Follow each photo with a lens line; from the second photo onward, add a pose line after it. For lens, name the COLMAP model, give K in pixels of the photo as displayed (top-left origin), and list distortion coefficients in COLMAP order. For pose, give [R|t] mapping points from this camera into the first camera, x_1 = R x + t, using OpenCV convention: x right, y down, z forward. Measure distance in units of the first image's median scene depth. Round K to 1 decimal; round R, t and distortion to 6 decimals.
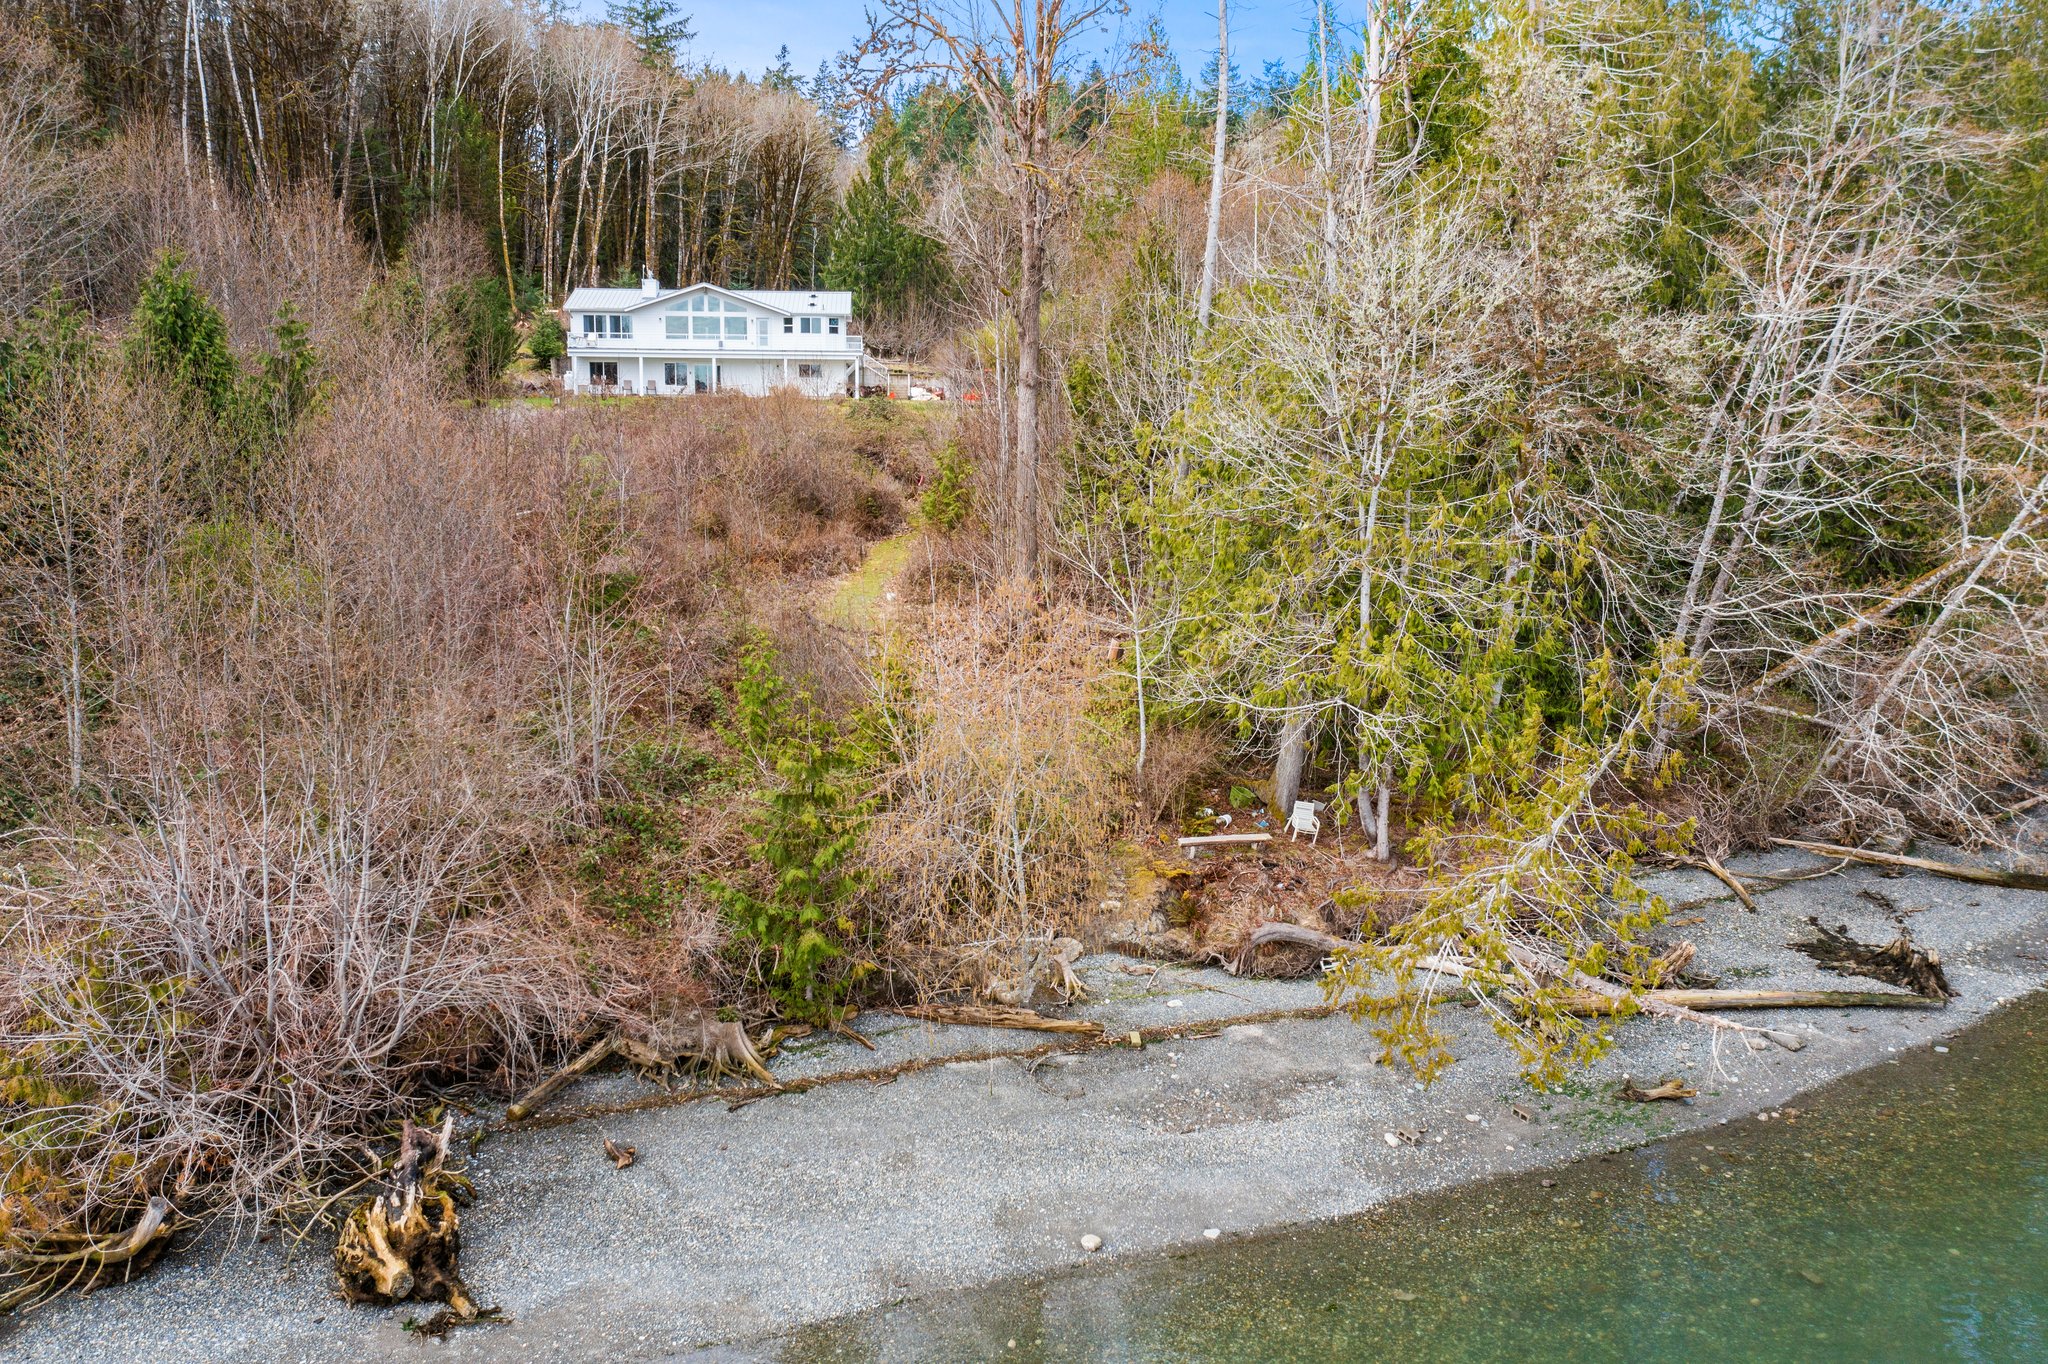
lens RADIAL K [[1614.5, 0, 1021.3], [0, 1614.5, 693.1], [0, 0, 1]] dist [-0.031873, 0.009242]
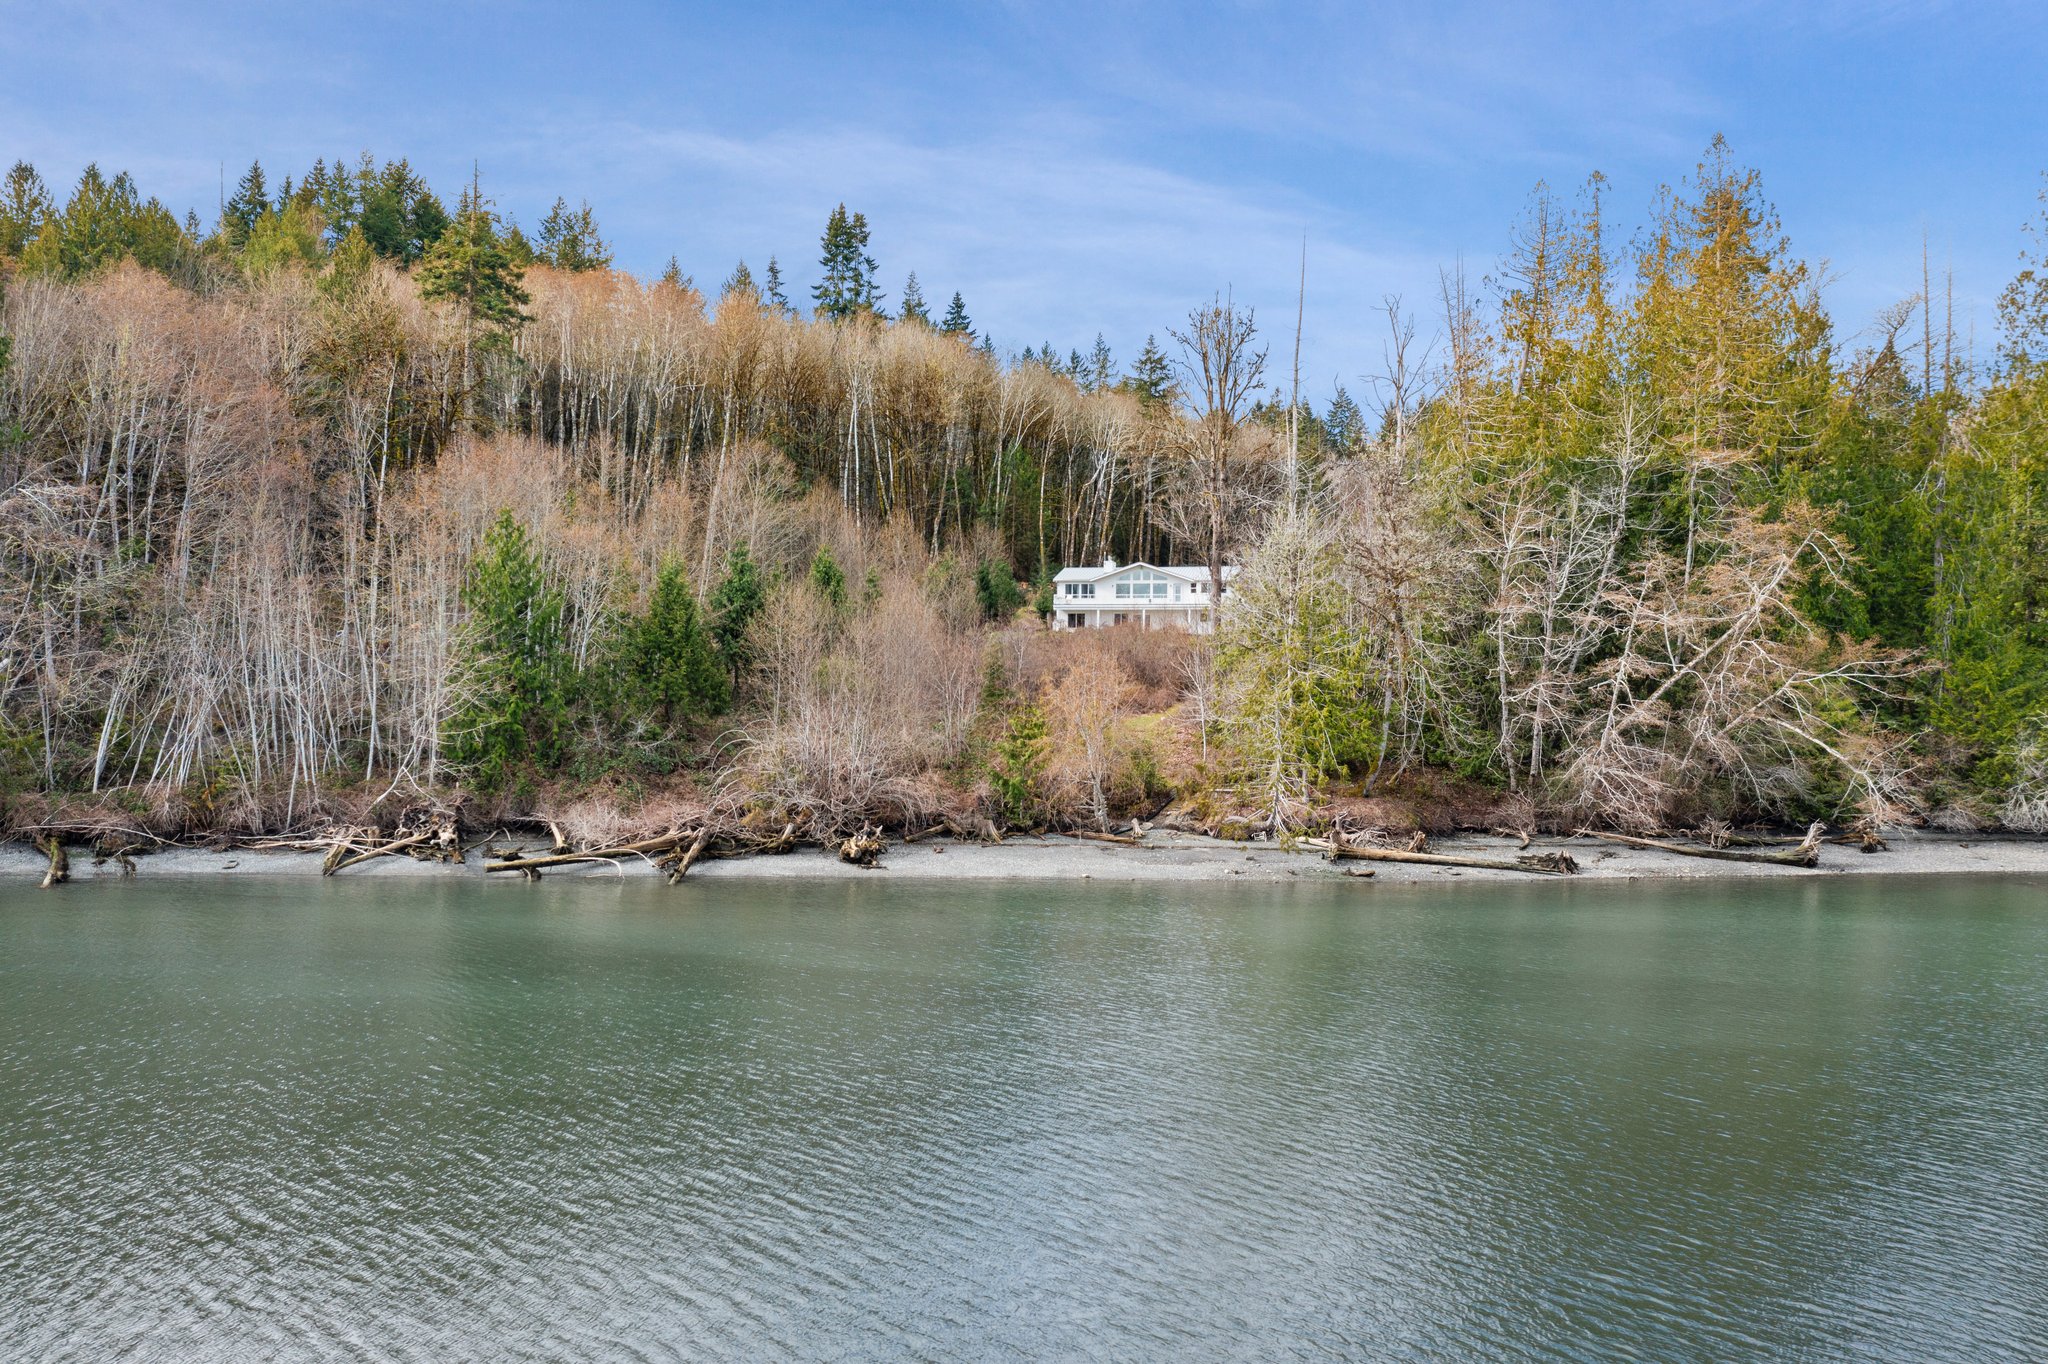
lens RADIAL K [[1614.5, 0, 1012.3], [0, 1614.5, 682.0], [0, 0, 1]] dist [-0.031873, 0.009242]
pose [[0.931937, -0.000851, -0.362618, 0.690214], [-0.065943, 0.982926, -0.171781, 0.366479], [0.356573, 0.184002, 0.915969, -1.225897]]
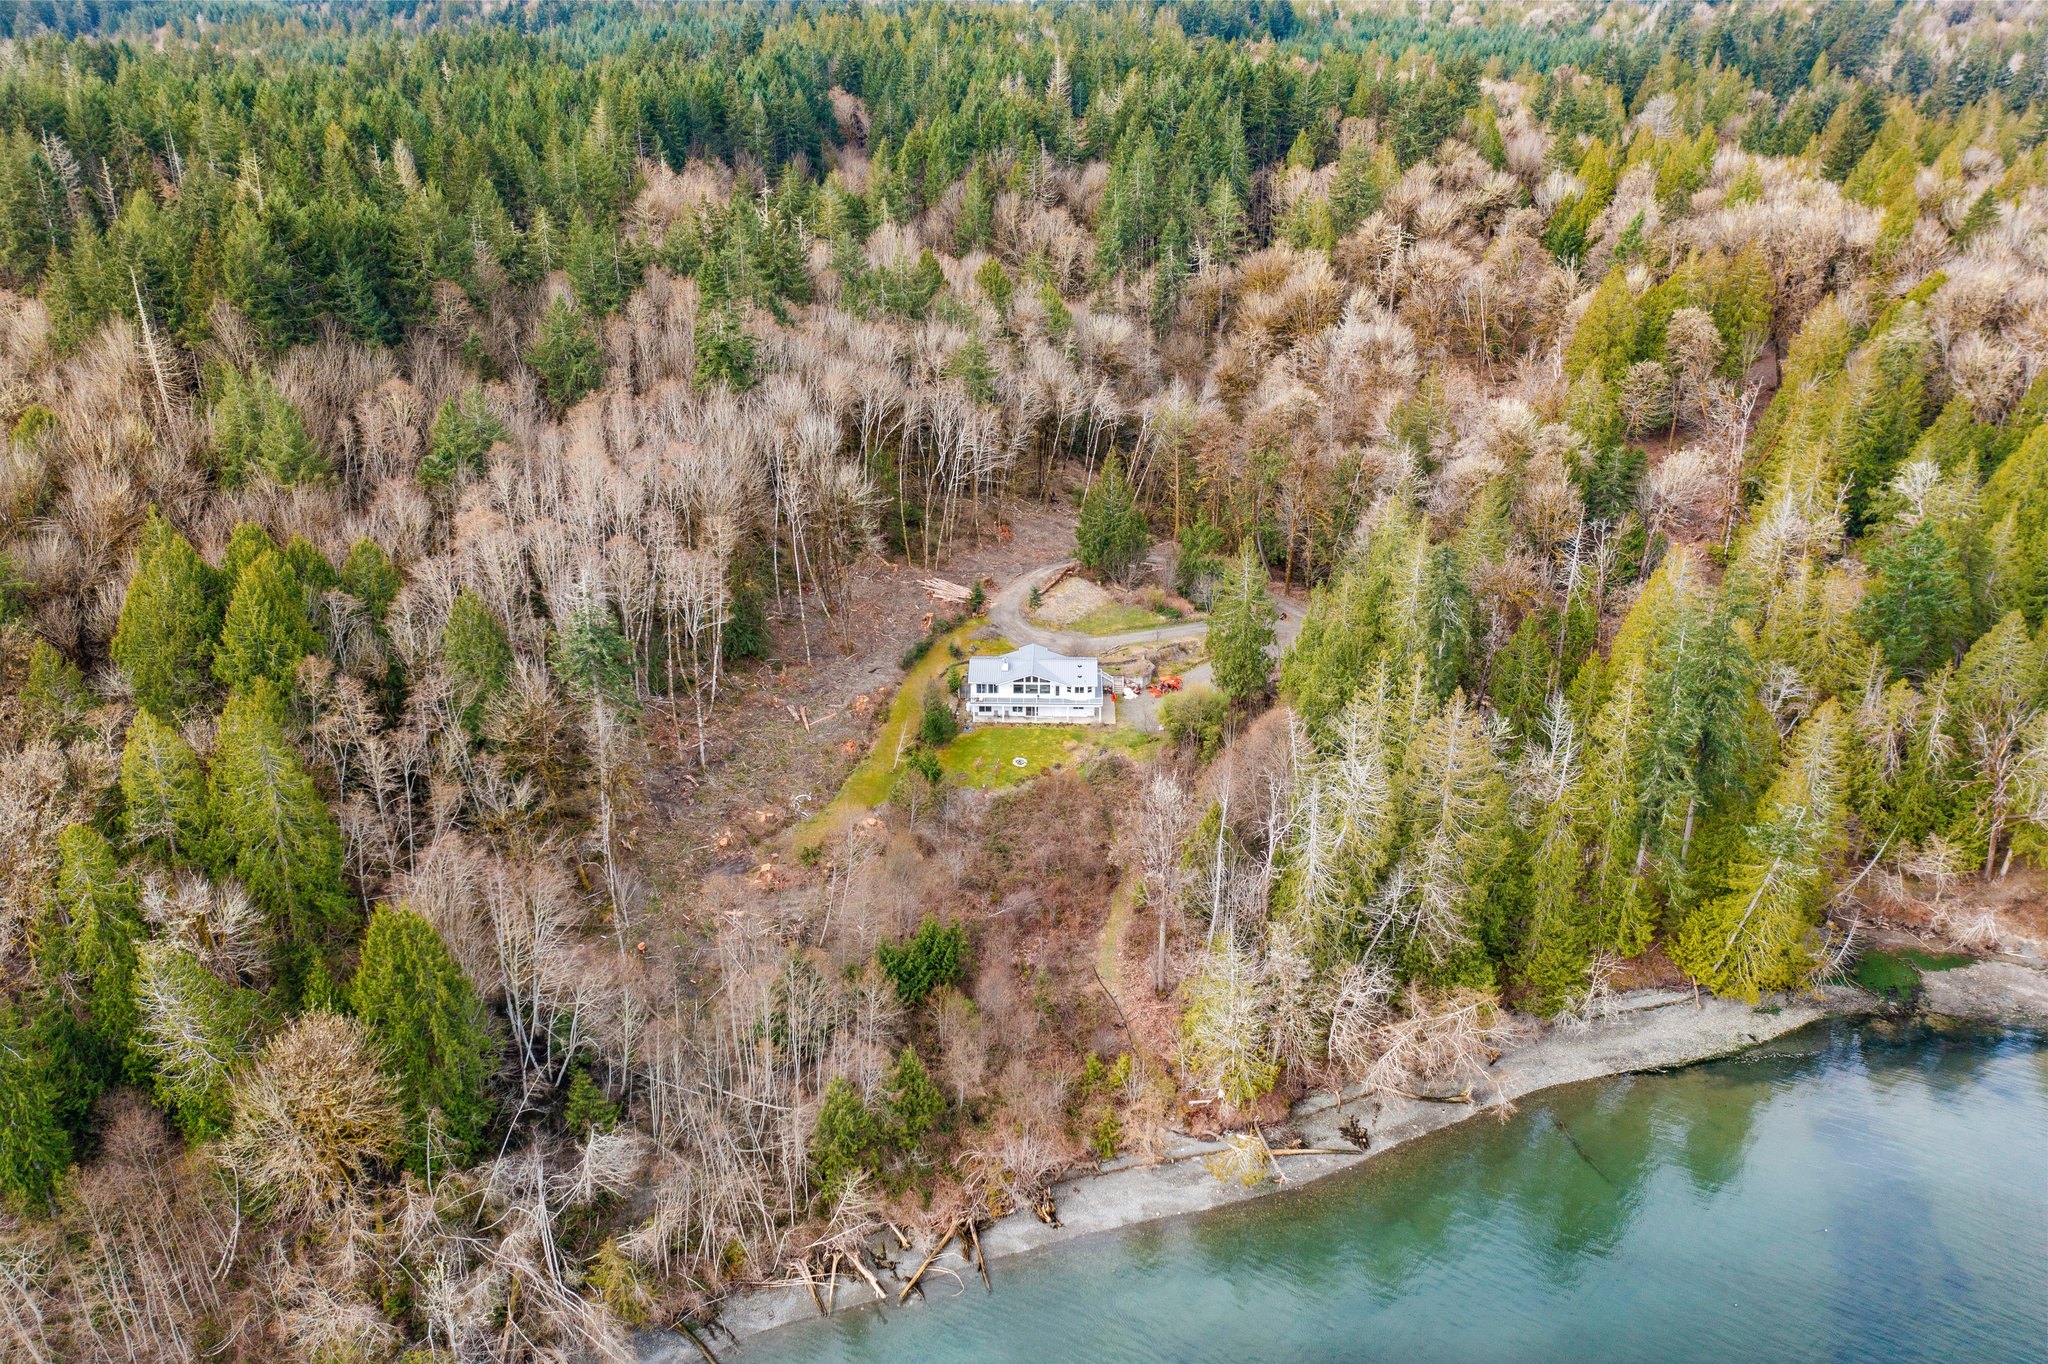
lens RADIAL K [[1614.5, 0, 1030.1], [0, 1614.5, 694.9], [0, 0, 1]] dist [-0.031873, 0.009242]
pose [[0.993947, 0.041029, -0.101914, 0.072805], [-0.012097, 0.962879, 0.269662, -2.249573], [0.109195, -0.266797, 0.957547, -3.064098]]
